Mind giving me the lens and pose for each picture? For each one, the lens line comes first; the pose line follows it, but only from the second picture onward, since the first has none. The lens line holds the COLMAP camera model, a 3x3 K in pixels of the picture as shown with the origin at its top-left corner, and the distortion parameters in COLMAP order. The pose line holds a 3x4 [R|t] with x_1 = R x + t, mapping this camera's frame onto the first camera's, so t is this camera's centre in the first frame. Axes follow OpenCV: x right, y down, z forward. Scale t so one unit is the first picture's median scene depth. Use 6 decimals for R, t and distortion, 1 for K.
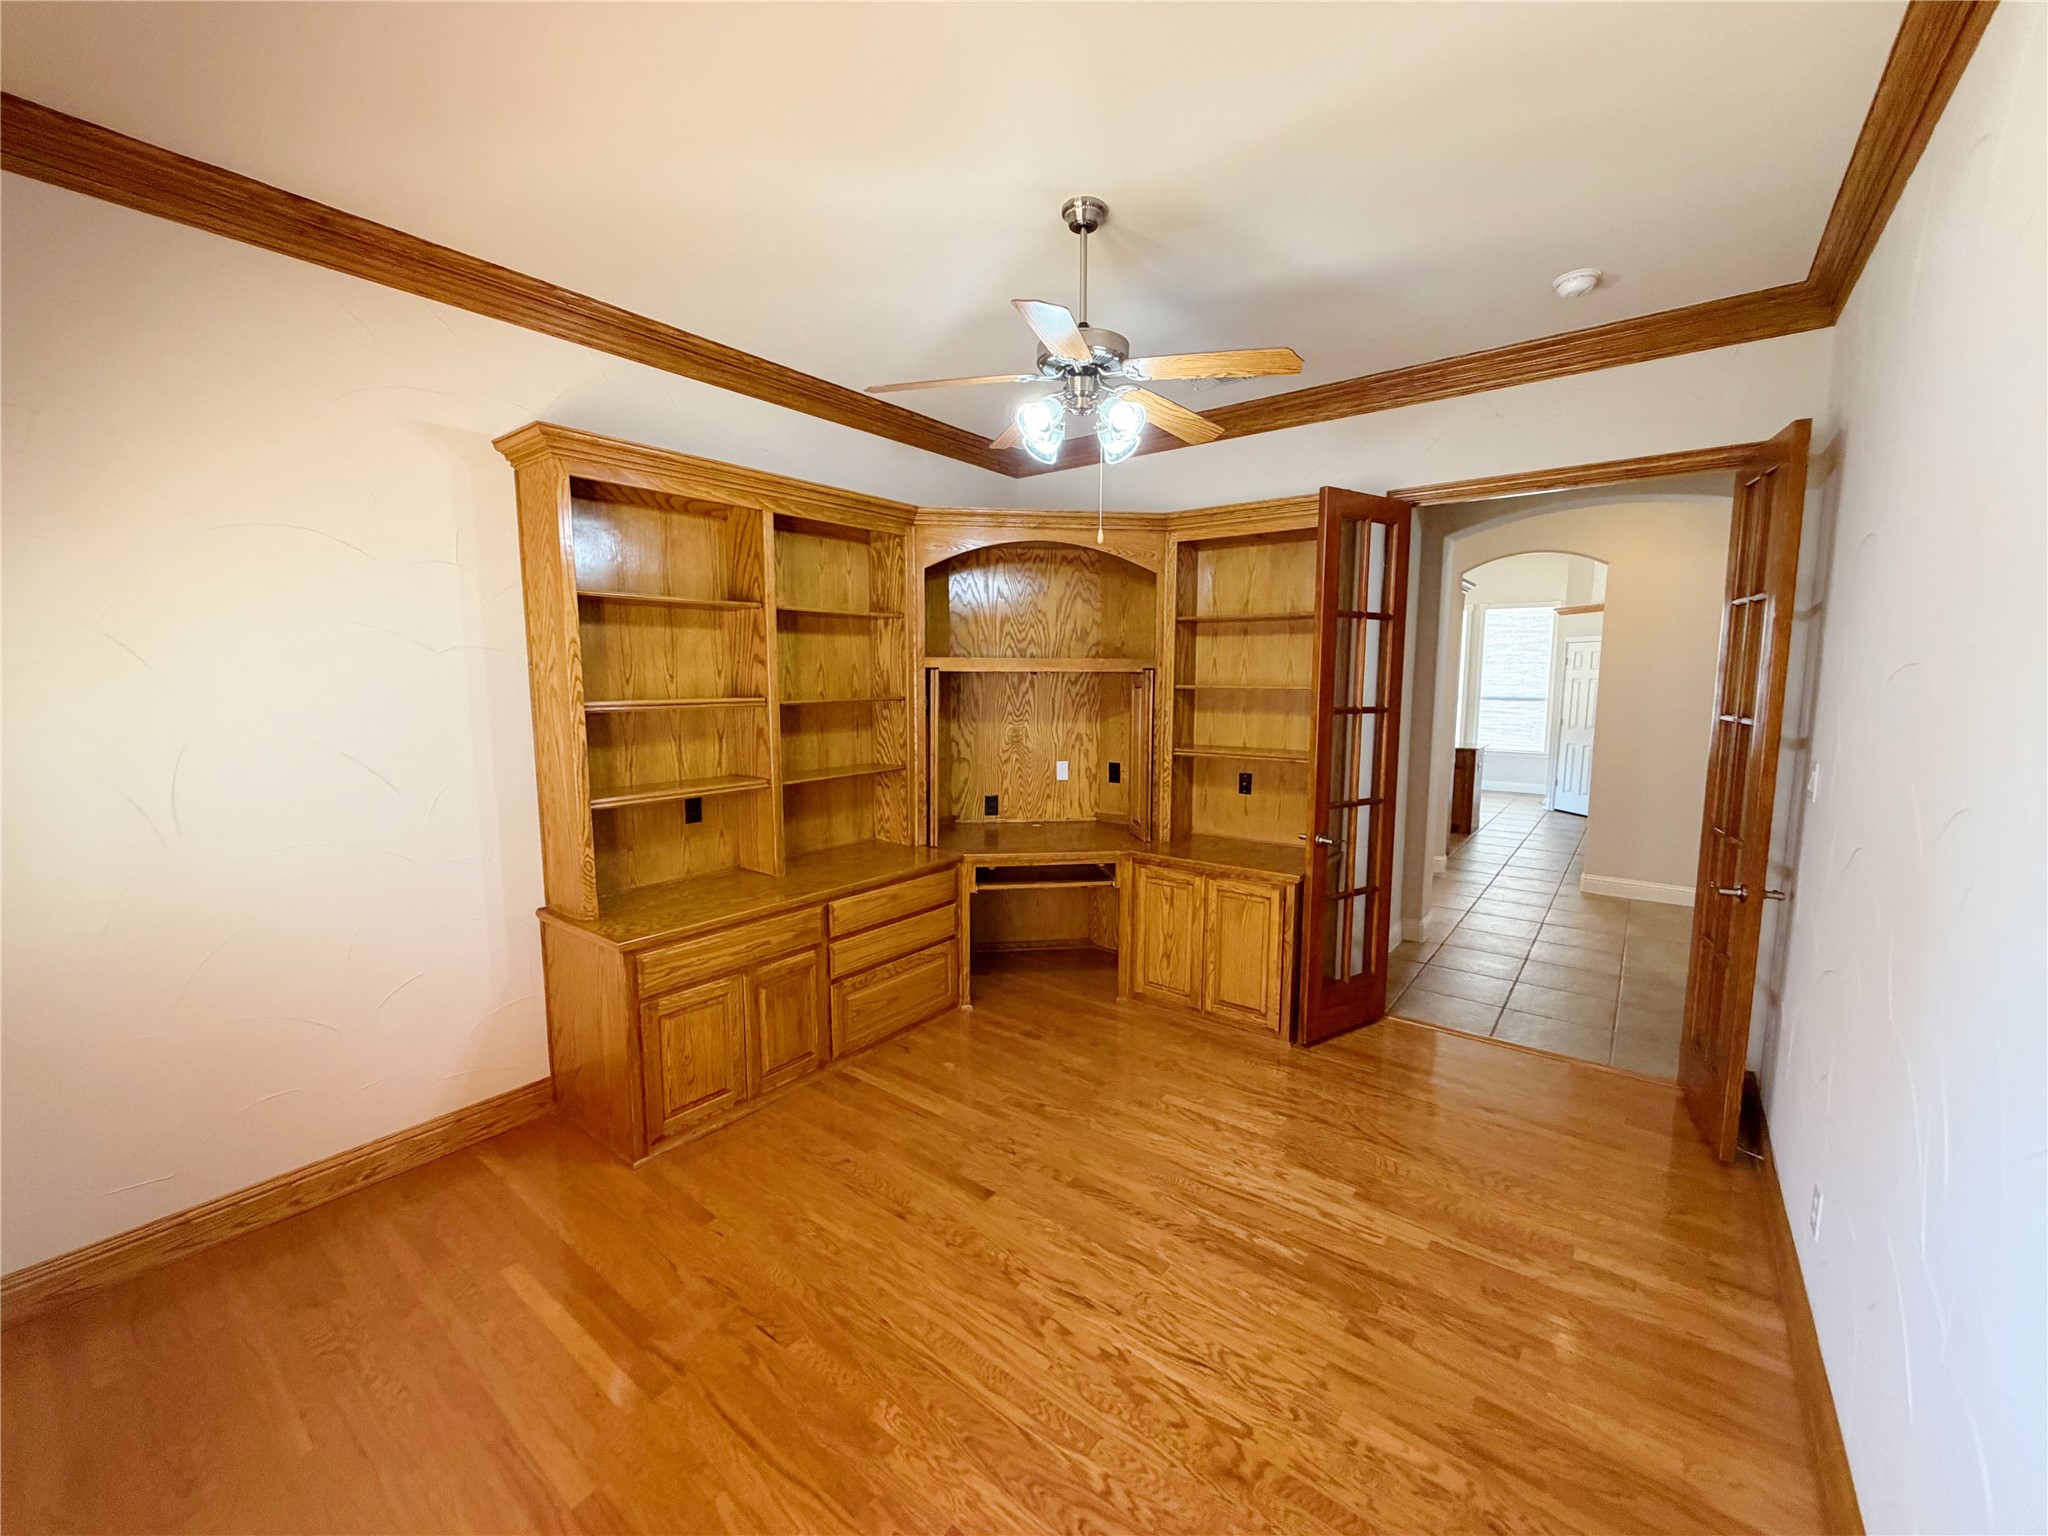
lens RADIAL K [[814.6, 0, 1017.9], [0, 814.6, 766.0], [0, 0, 1]] dist [-0.003864, 0.000837]
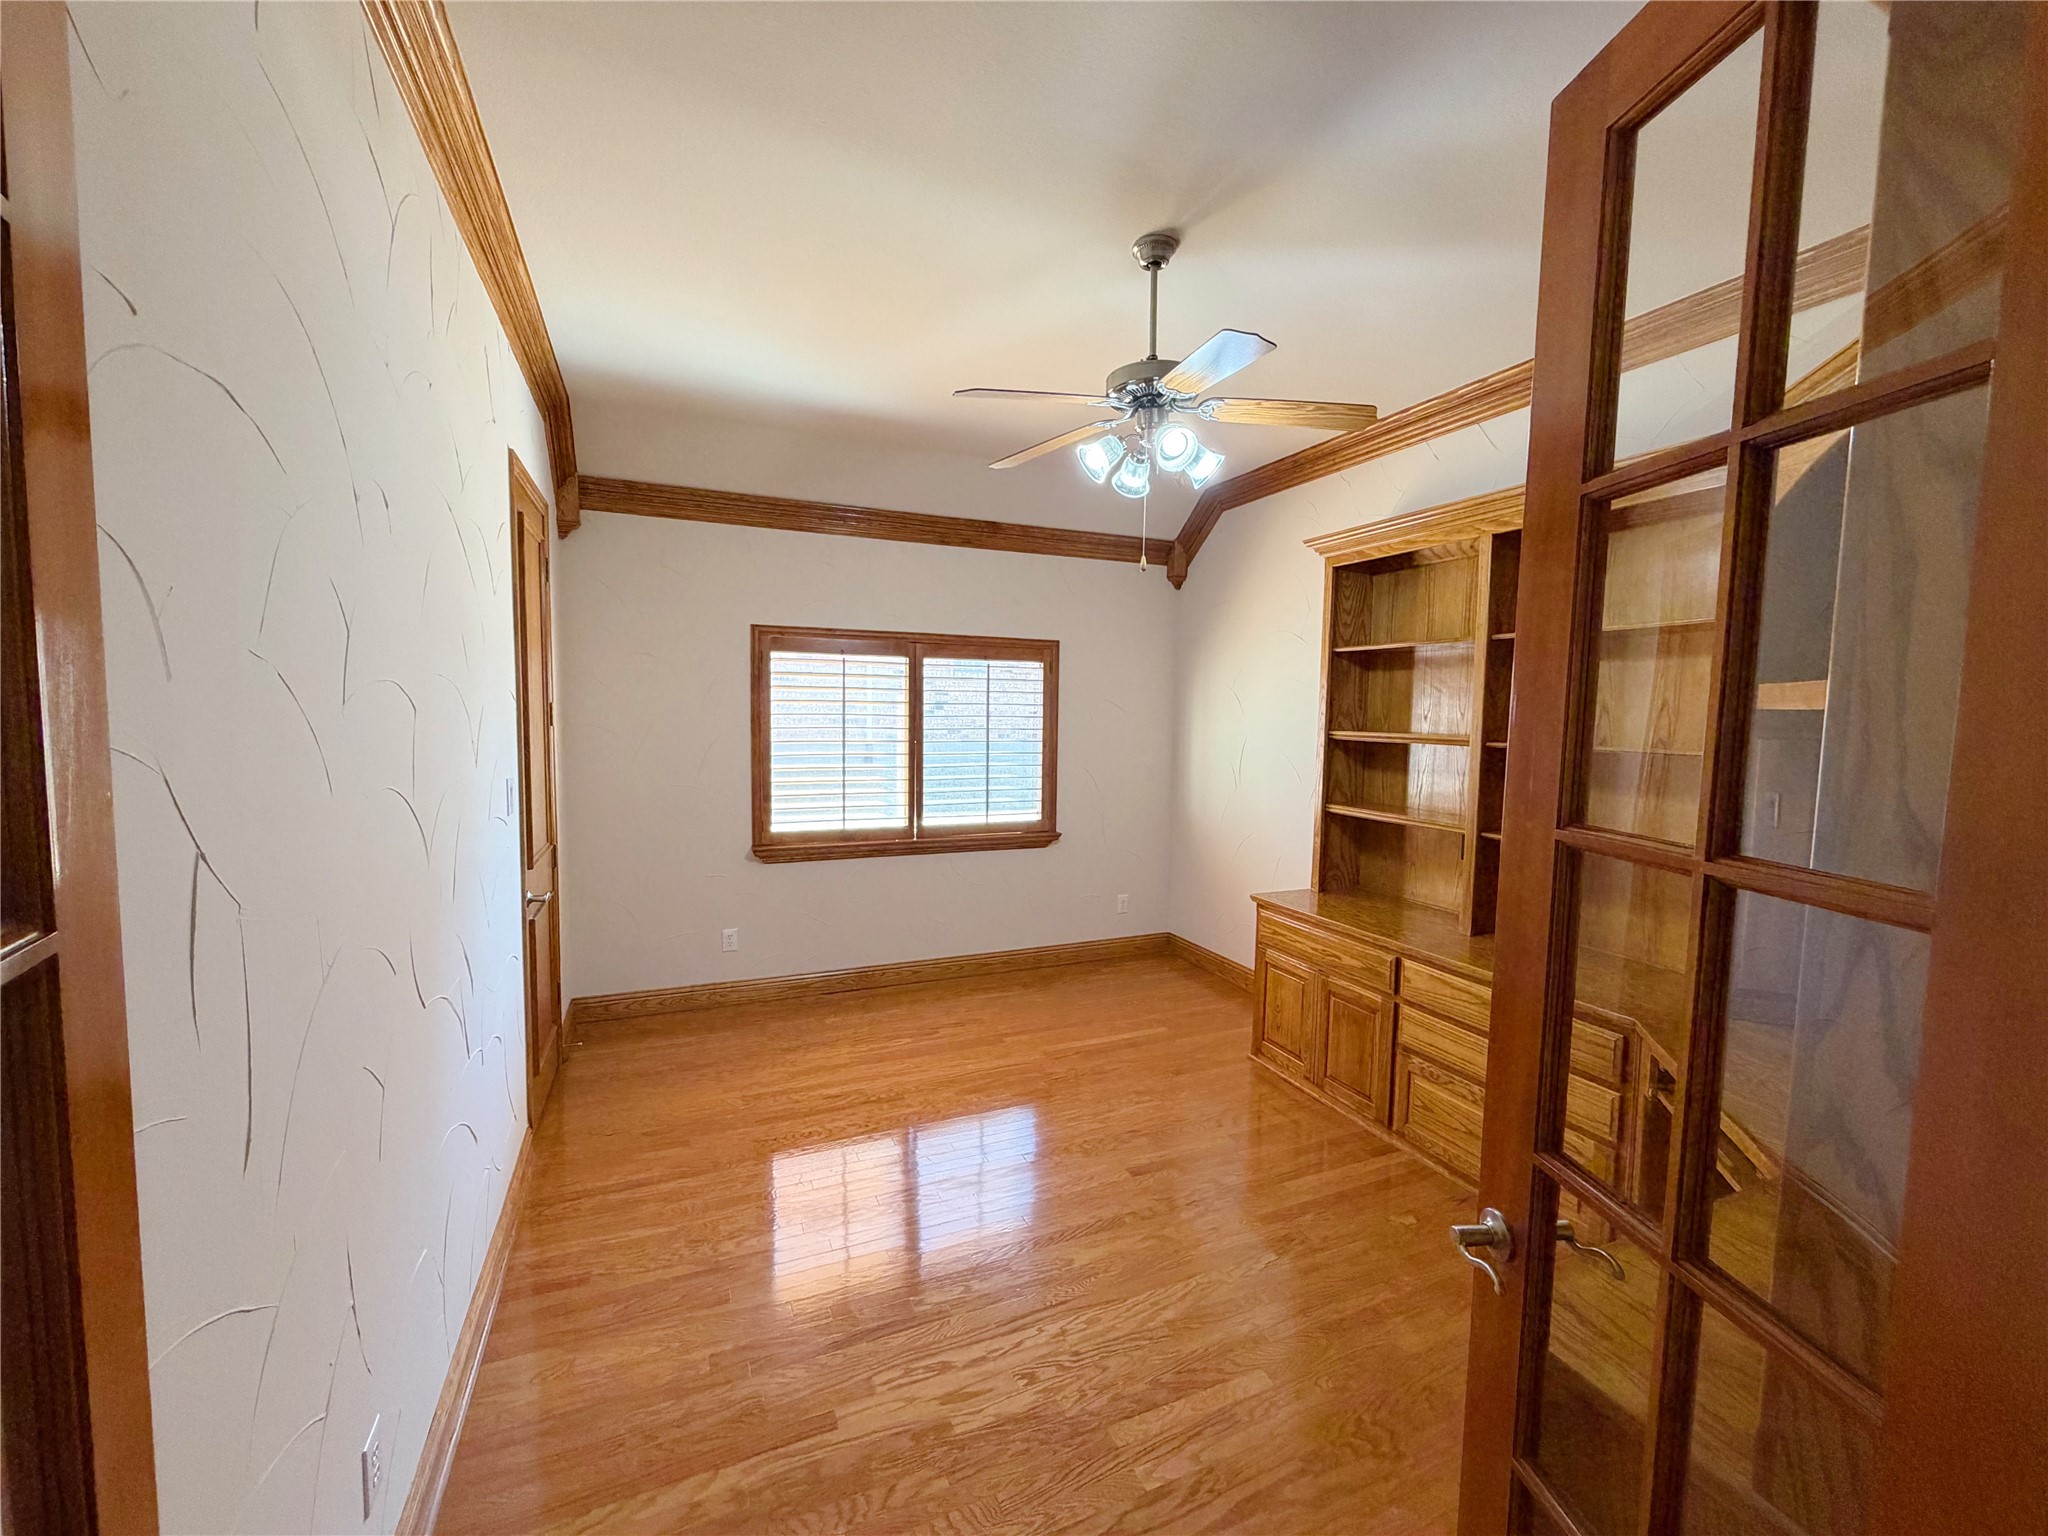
lens RADIAL K [[814.6, 0, 1023.6], [0, 814.6, 771.6], [0, 0, 1]] dist [-0.003864, 0.000837]
pose [[-0.474986, 0.062682, -0.877758, 0.803520], [-0.111460, 0.985141, 0.130666, -0.117664], [0.872906, 0.159899, -0.460942, 1.063446]]
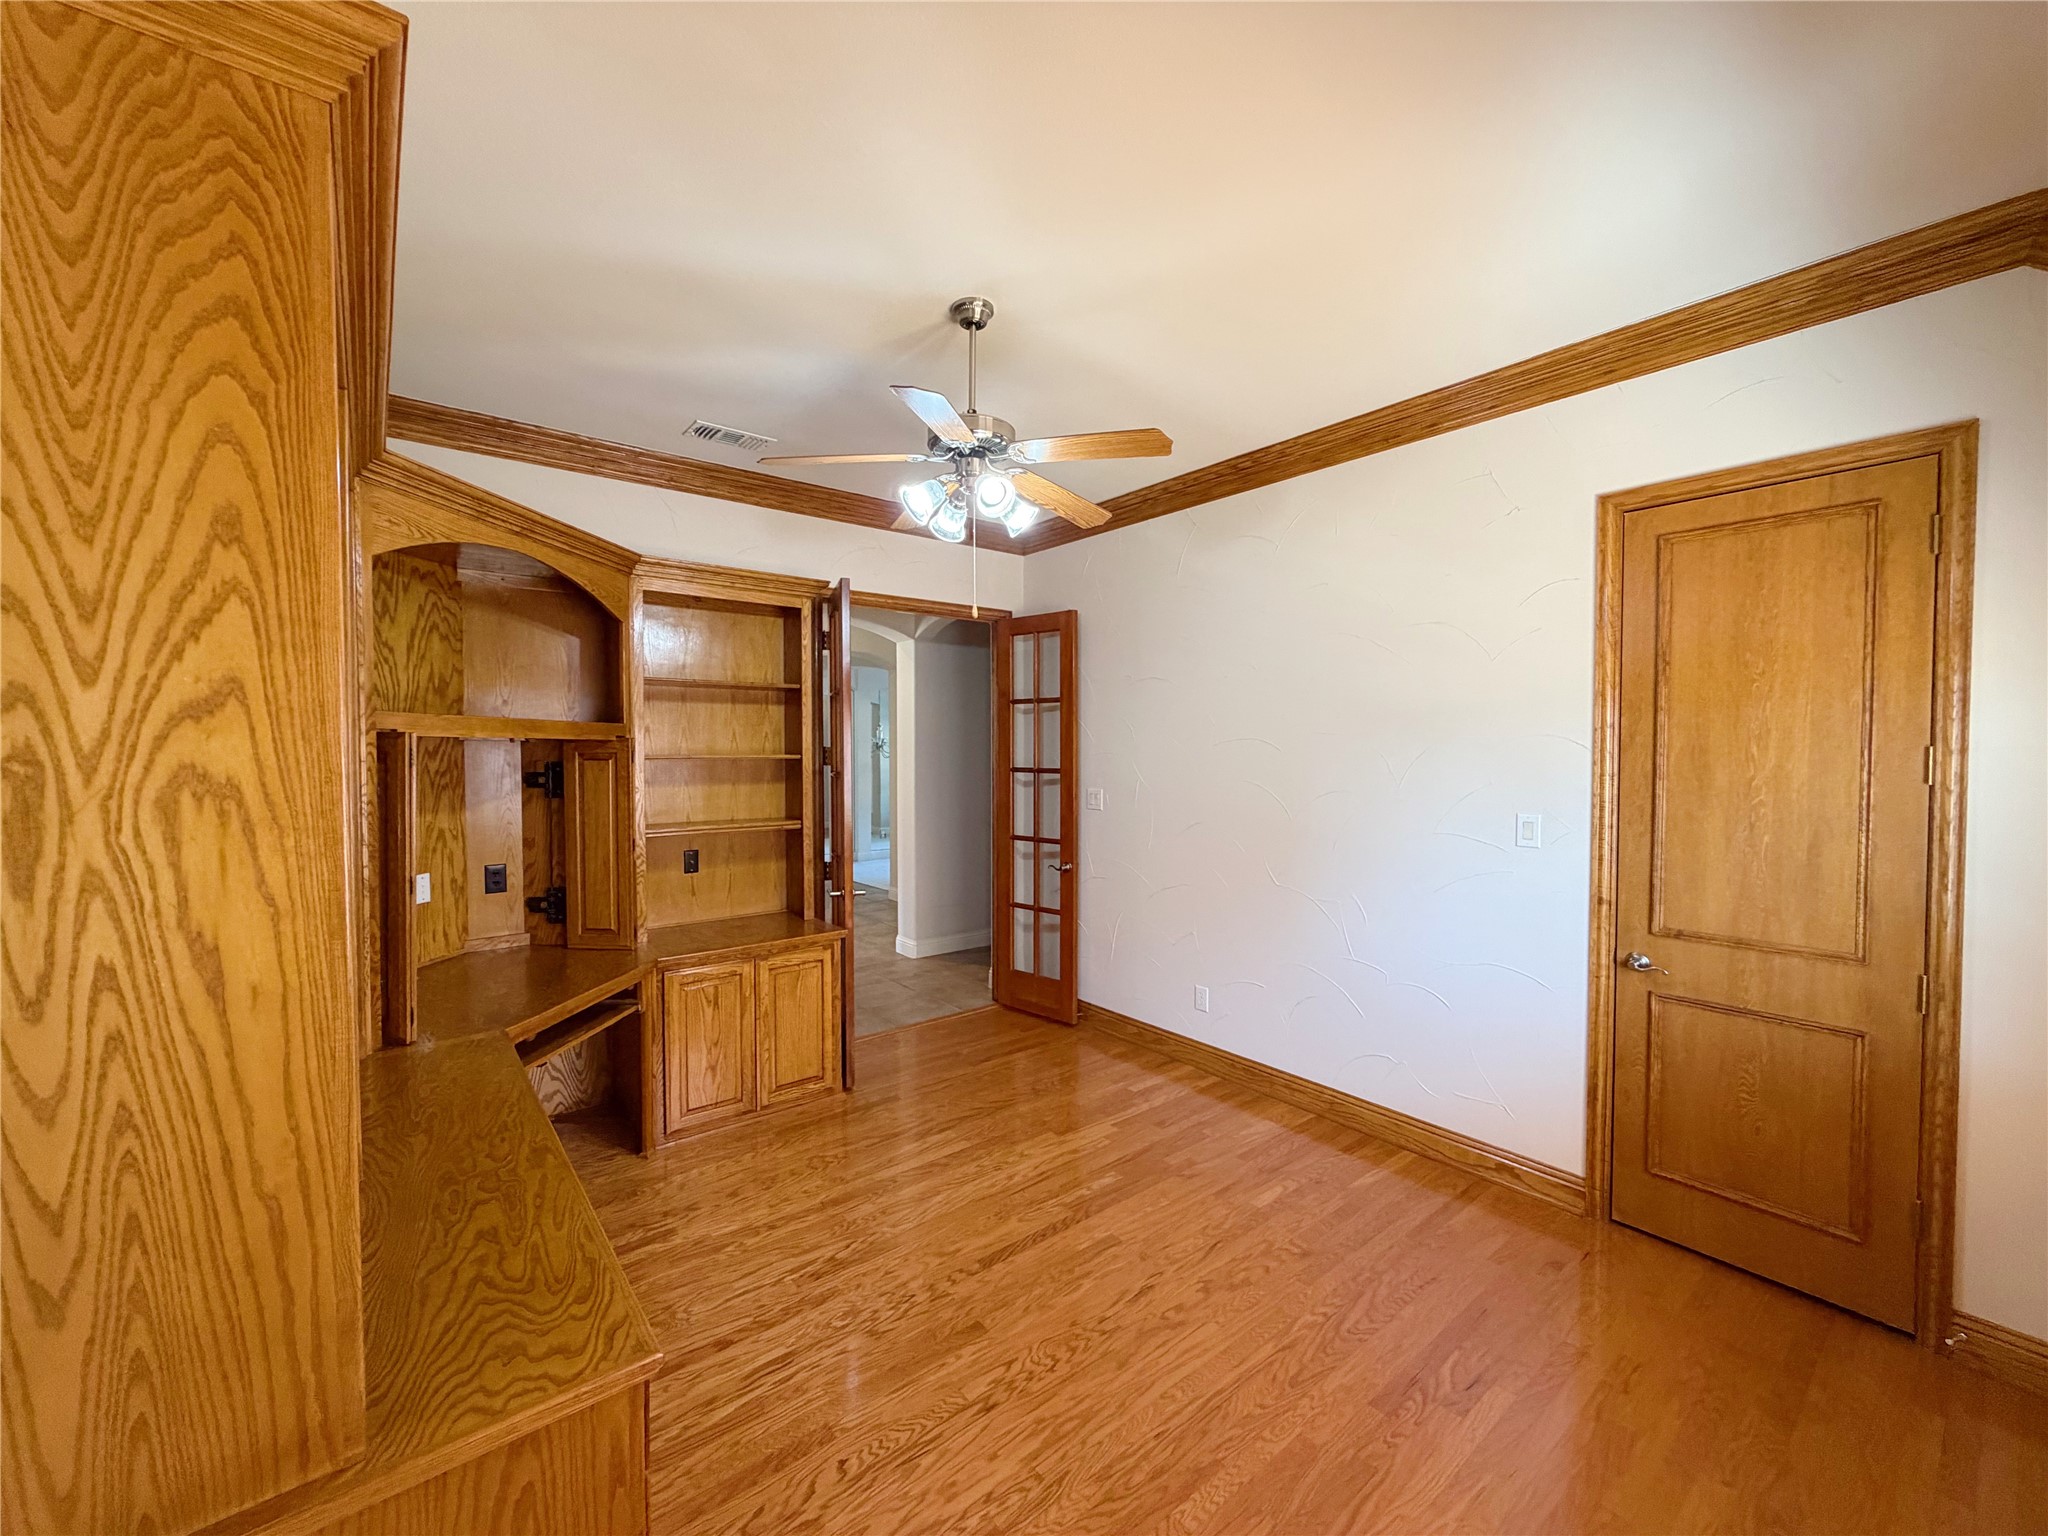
lens RADIAL K [[814.6, 0, 1016.9], [0, 814.6, 767.3], [0, 0, 1]] dist [-0.003864, 0.000837]
pose [[0.232051, -0.025315, 0.972374, -0.714251], [0.109028, 0.994039, -0.000140, -0.059485], [-0.966574, 0.106049, 0.233428, 0.566920]]
